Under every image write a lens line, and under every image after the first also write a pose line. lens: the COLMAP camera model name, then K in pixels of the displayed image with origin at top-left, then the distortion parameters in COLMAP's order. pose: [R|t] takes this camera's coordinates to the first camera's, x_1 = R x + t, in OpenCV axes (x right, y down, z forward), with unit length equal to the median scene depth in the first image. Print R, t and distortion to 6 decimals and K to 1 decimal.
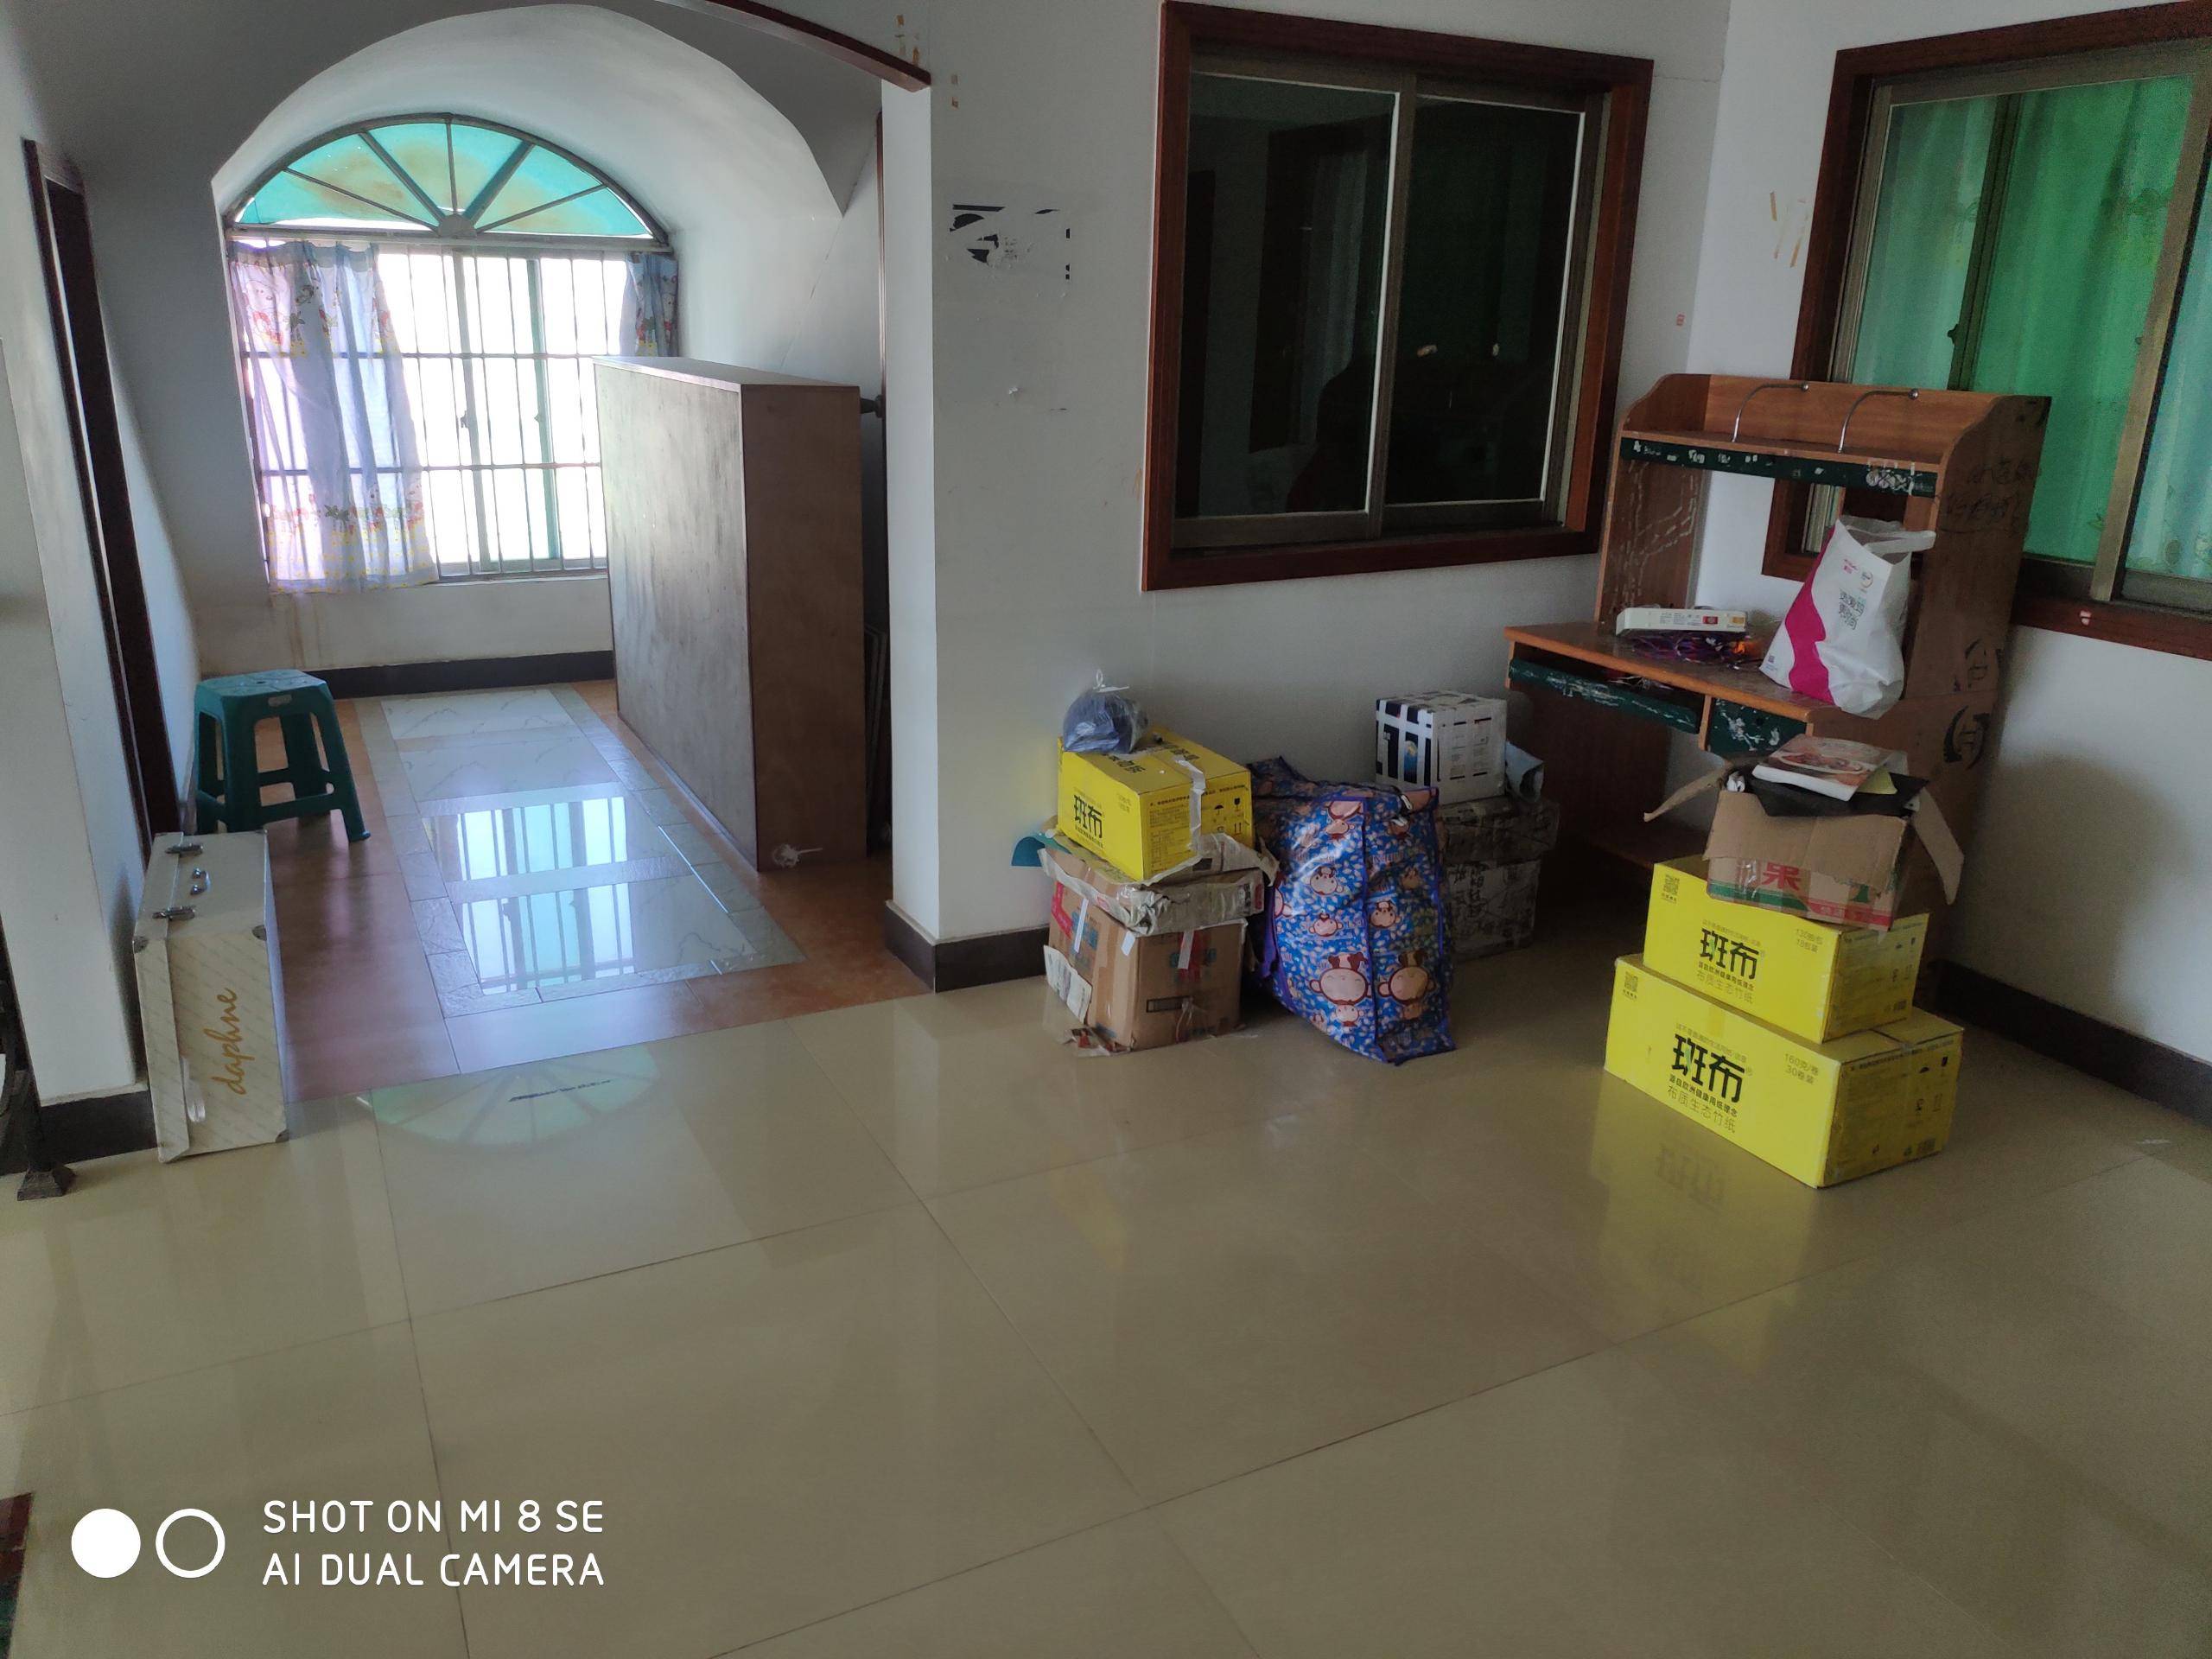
lens RADIAL K [[1623.1, 0, 1113.4], [0, 1623.1, 830.8], [0, 0, 1]] dist [-0.001109, -0.018205]
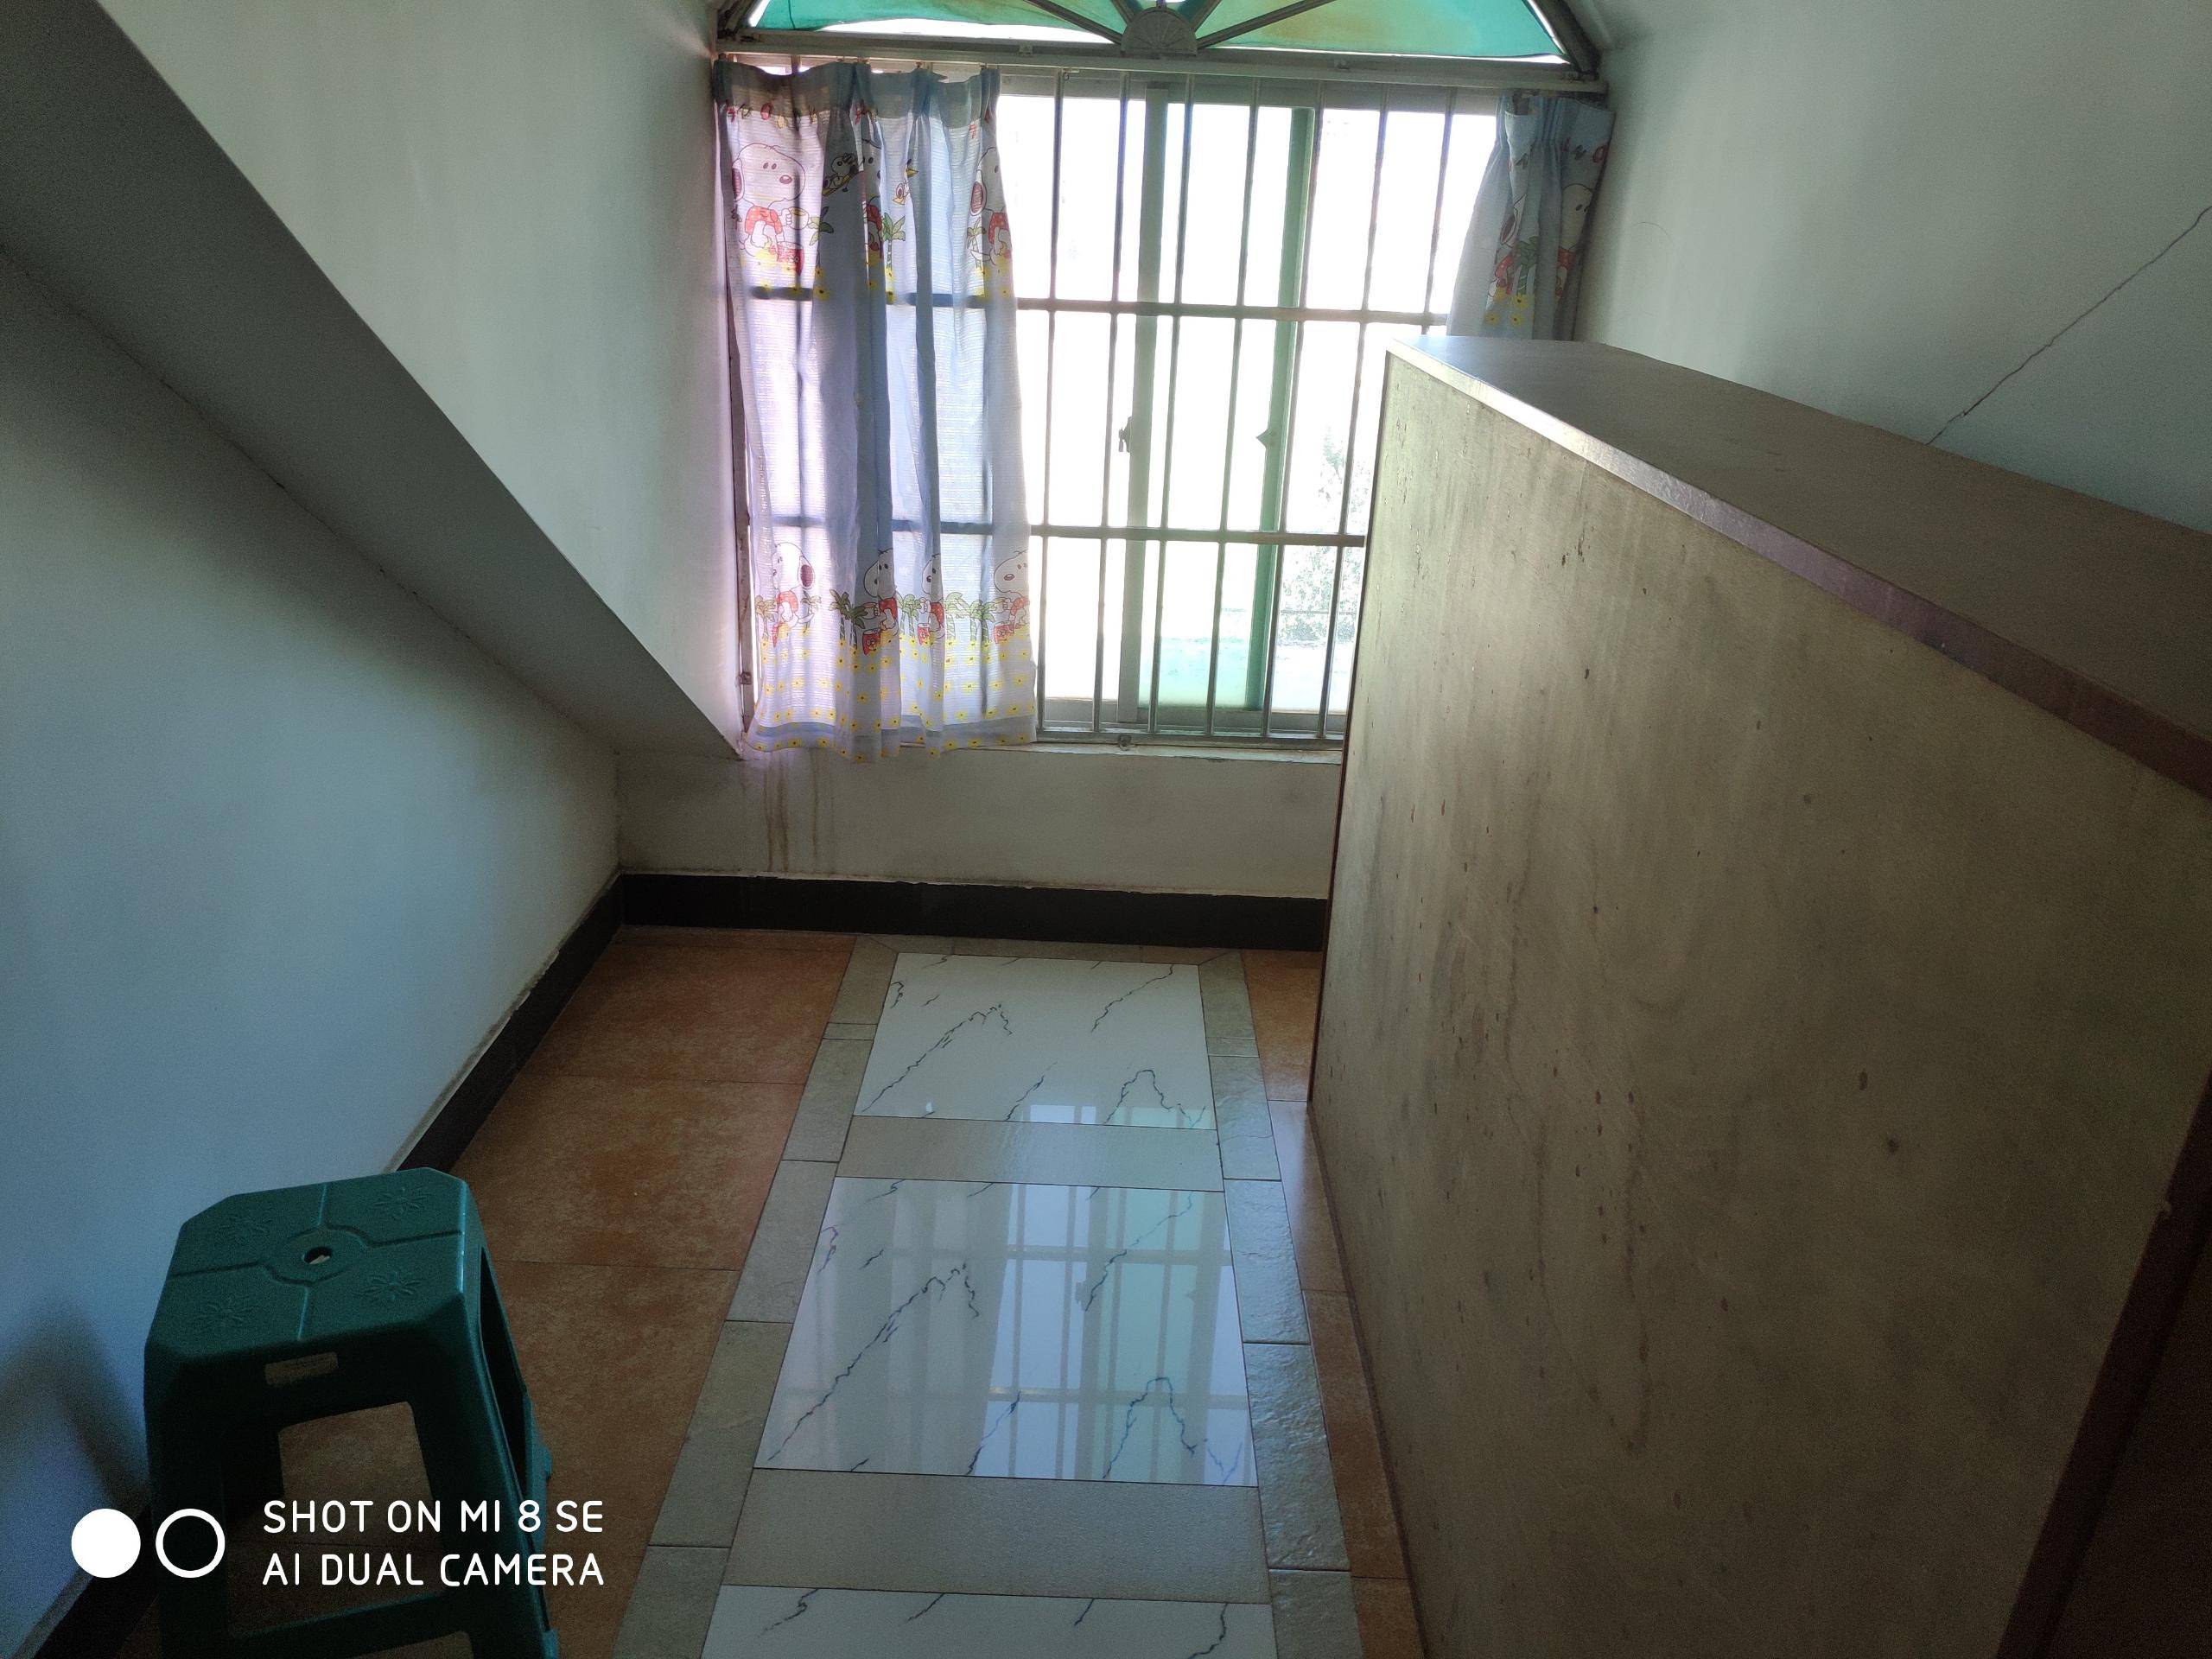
lens RADIAL K [[1623.1, 0, 1095.1], [0, 1623.1, 832.7], [0, 0, 1]] dist [-0.001109, -0.018205]
pose [[0.890514, 0.175275, -0.419837, -0.180630], [-0.159117, 0.984519, 0.073519, -0.173197], [0.426224, 0.001333, 0.904617, 0.557447]]
